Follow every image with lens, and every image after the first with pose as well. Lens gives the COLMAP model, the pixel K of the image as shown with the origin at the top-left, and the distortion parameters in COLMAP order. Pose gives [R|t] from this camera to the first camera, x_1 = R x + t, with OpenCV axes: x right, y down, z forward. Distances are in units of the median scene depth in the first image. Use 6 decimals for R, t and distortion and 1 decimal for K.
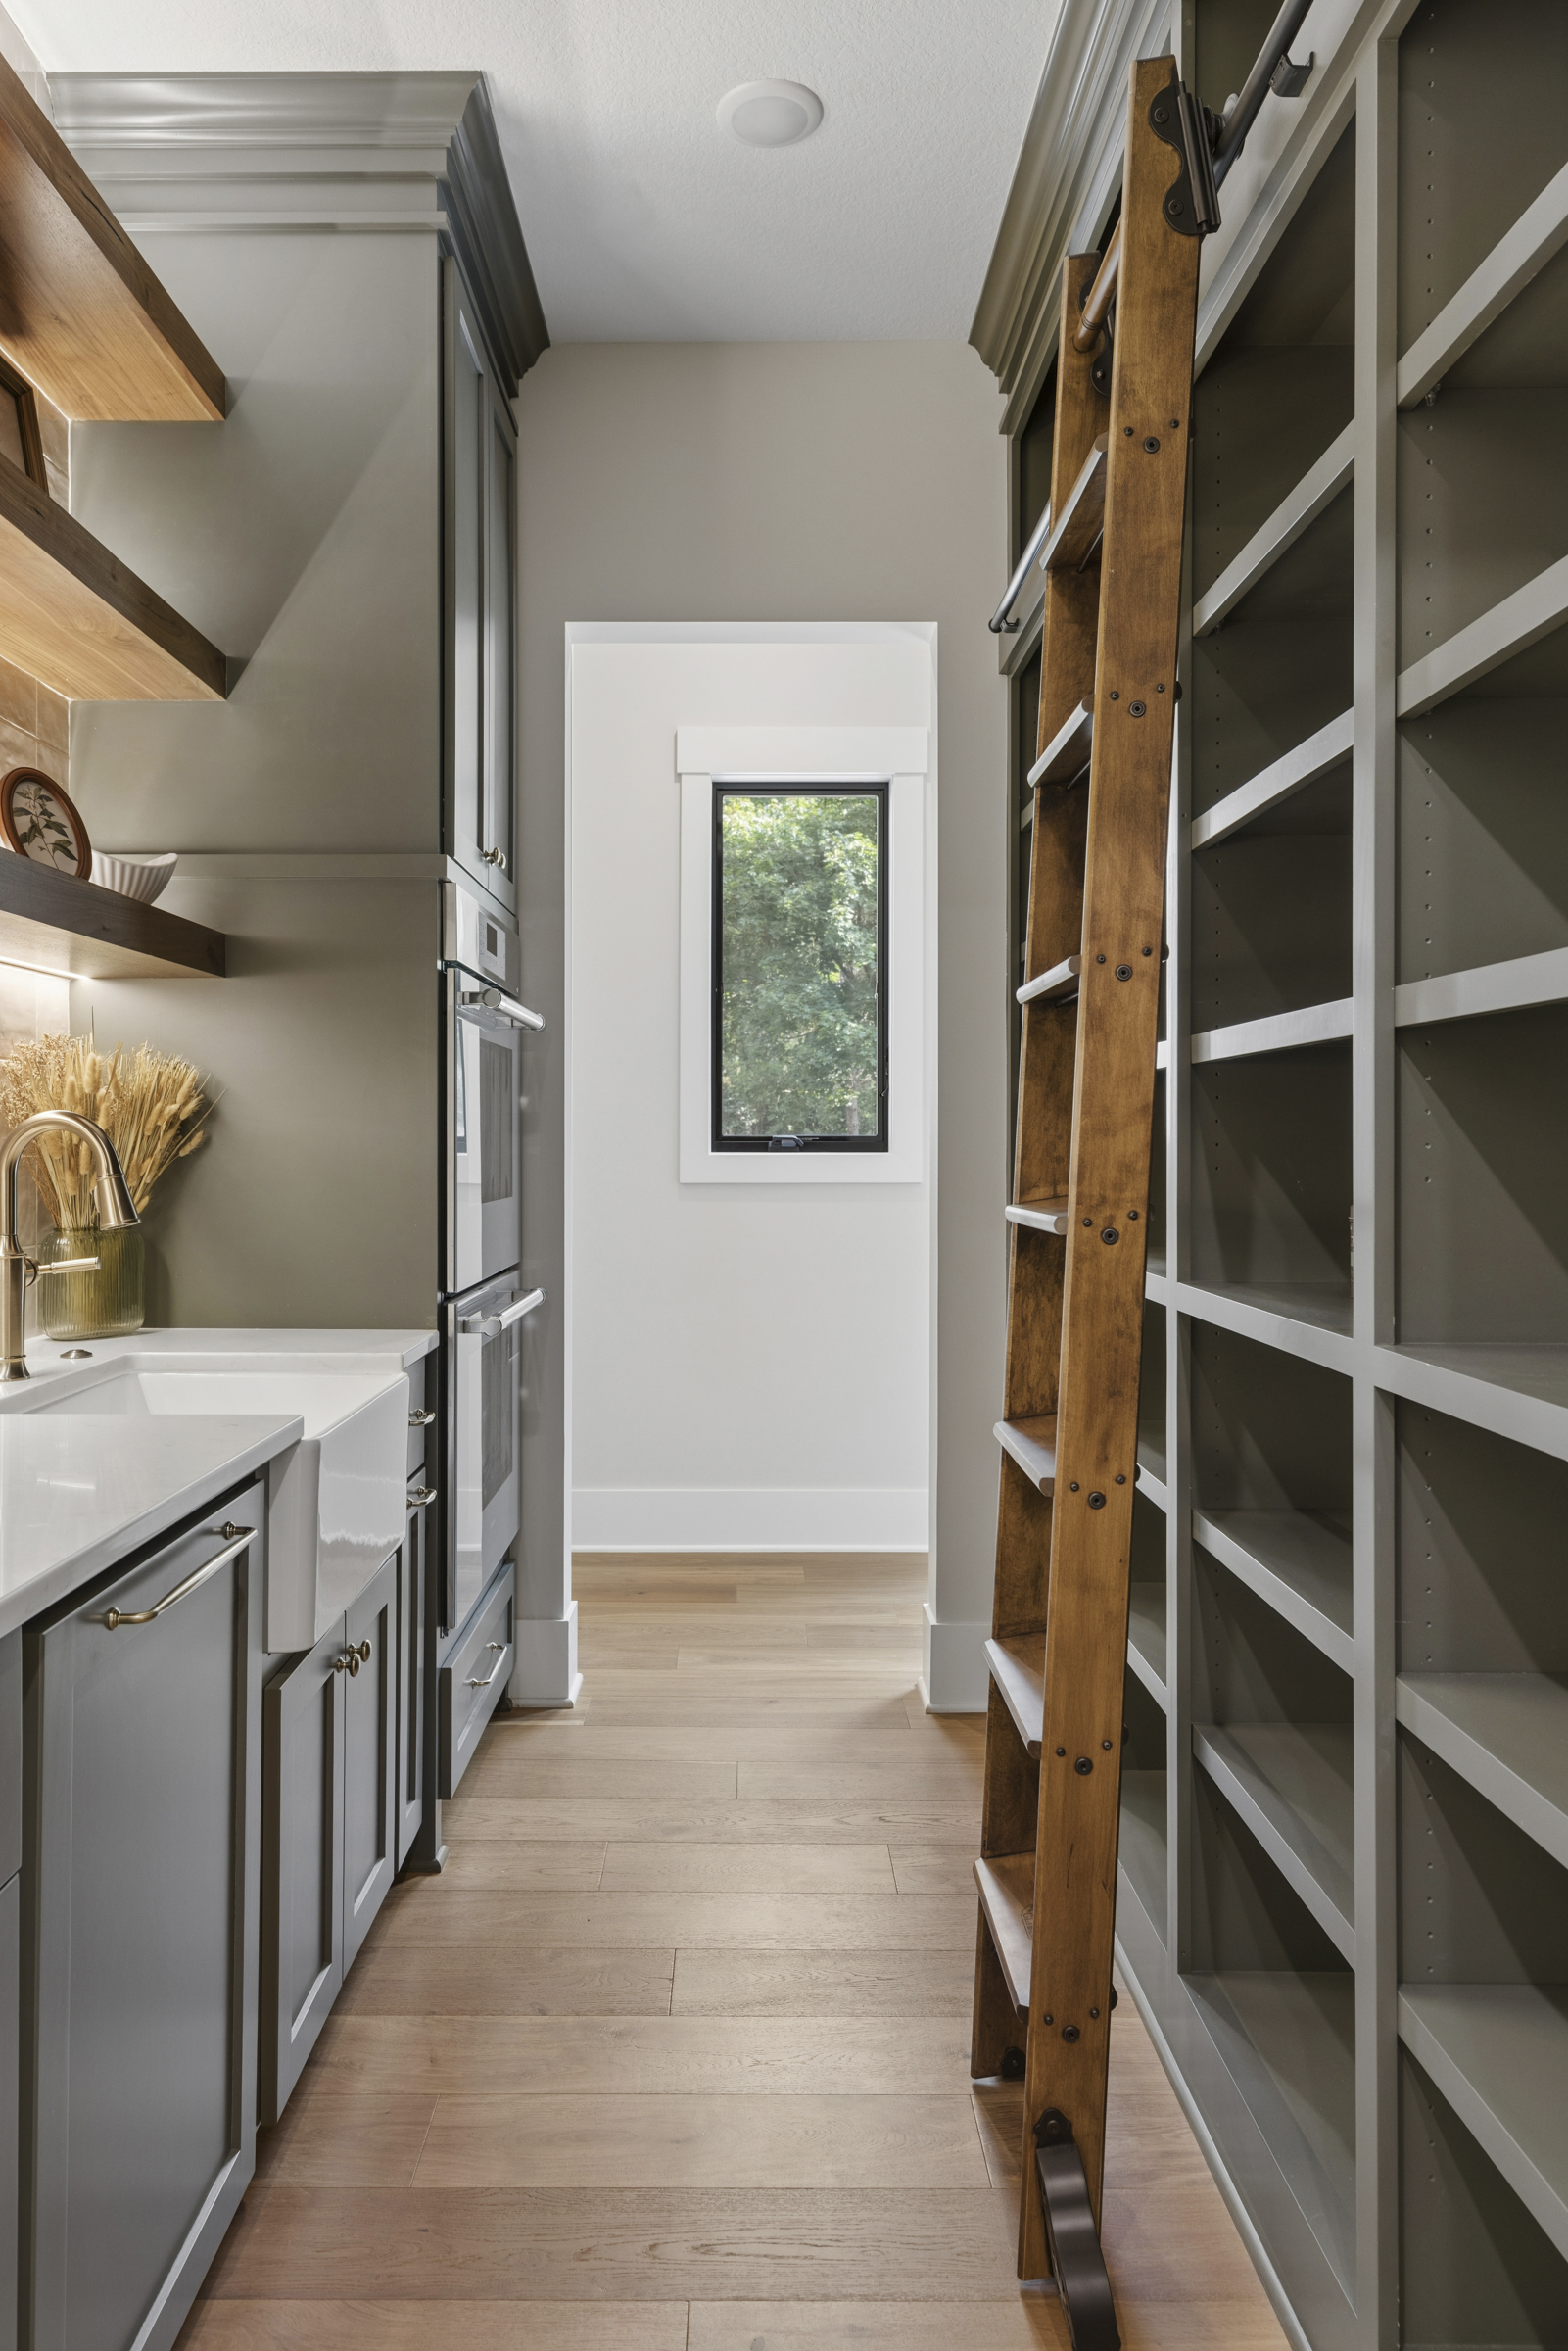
lens RADIAL K [[1524.4, 0, 744.0], [0, 1524.4, 1133.0], [0, 0, 1]] dist [0.010255, 0.001357]
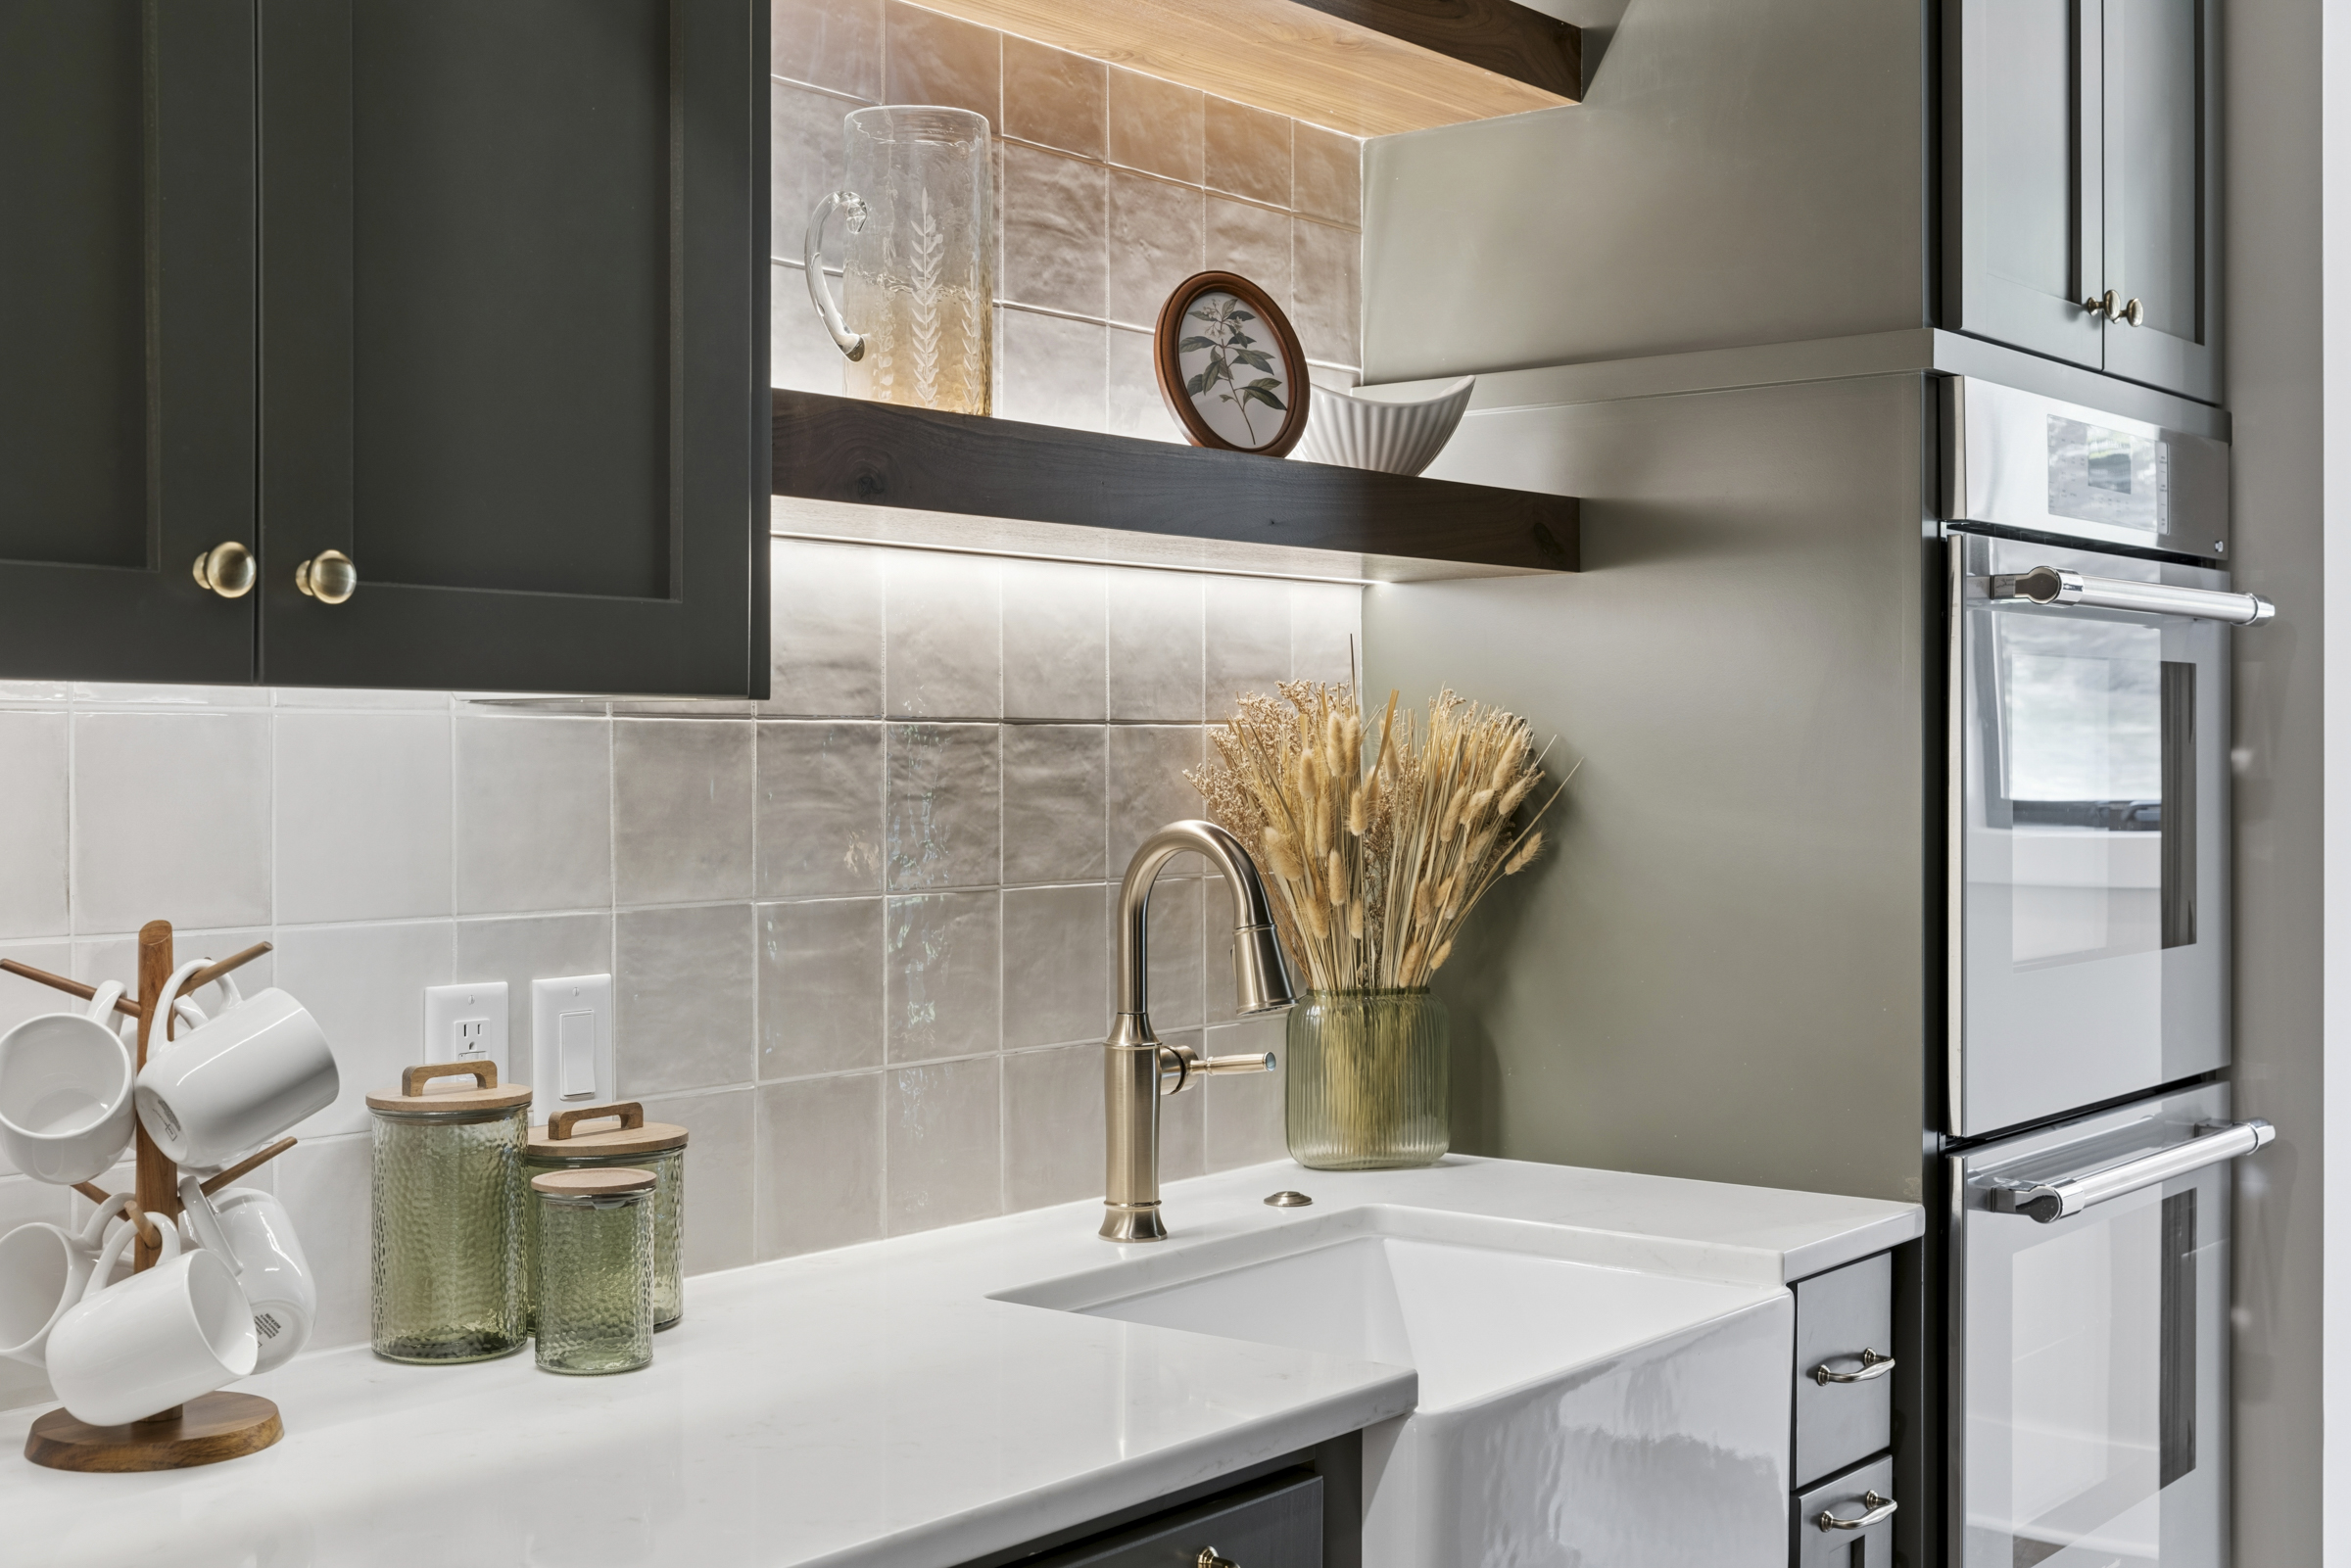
lens RADIAL K [[2640.8, 0, 1175.5], [0, 2640.8, 784.0], [0, 0, 1]] dist [0.005083, 0.015829]
pose [[0.810358, -0.001770, -0.585932, 0.137113], [0.004188, 0.999987, 0.002772, -0.024222], [0.585920, -0.004700, 0.810356, 0.083512]]
